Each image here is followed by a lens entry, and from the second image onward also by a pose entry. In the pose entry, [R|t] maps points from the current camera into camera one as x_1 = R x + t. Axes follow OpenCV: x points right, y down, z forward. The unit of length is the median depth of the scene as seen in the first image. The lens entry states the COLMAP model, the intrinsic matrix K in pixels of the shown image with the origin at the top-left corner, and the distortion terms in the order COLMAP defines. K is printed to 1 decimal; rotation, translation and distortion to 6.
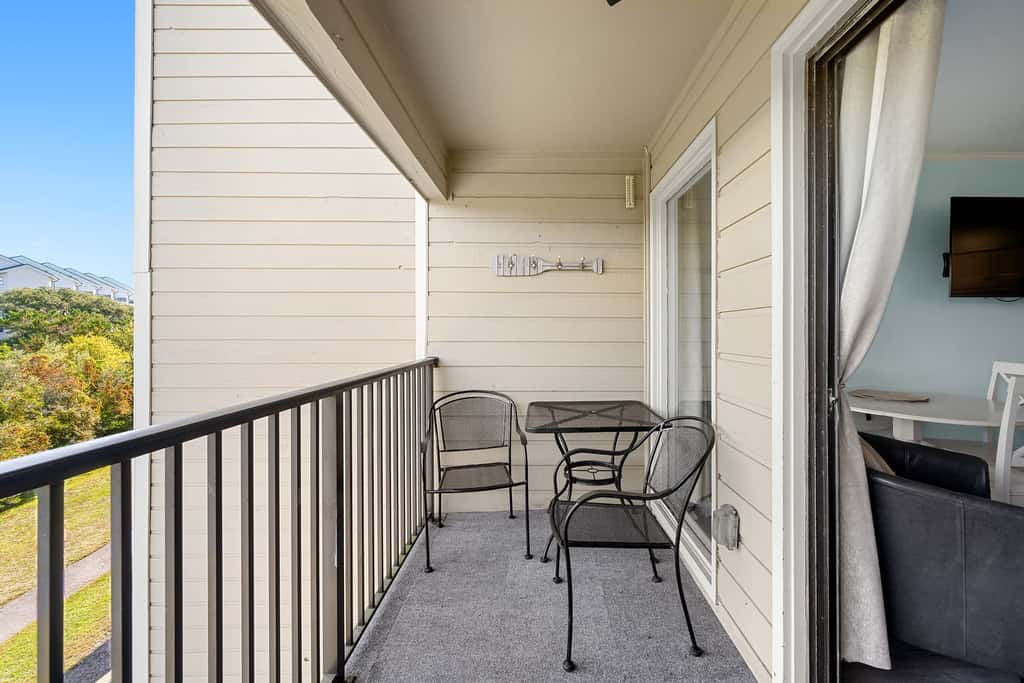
lens RADIAL K [[409.5, 0, 525.3], [0, 409.5, 343.7], [0, 0, 1]] dist [-0.000672, -0.000009]
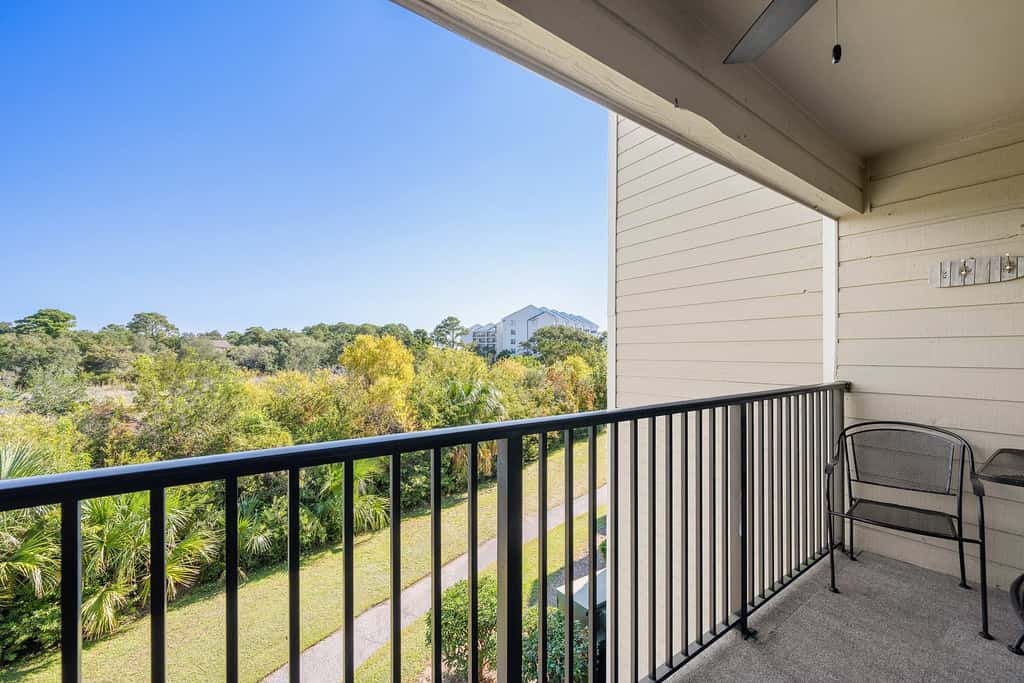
lens RADIAL K [[409.5, 0, 525.3], [0, 409.5, 343.7], [0, 0, 1]] dist [-0.000672, -0.000009]
pose [[0.610445, -0.017042, -0.791876, 0.084430], [-0.024232, 0.998899, -0.040177, 0.001509], [0.791688, 0.043714, 0.609359, -0.189875]]
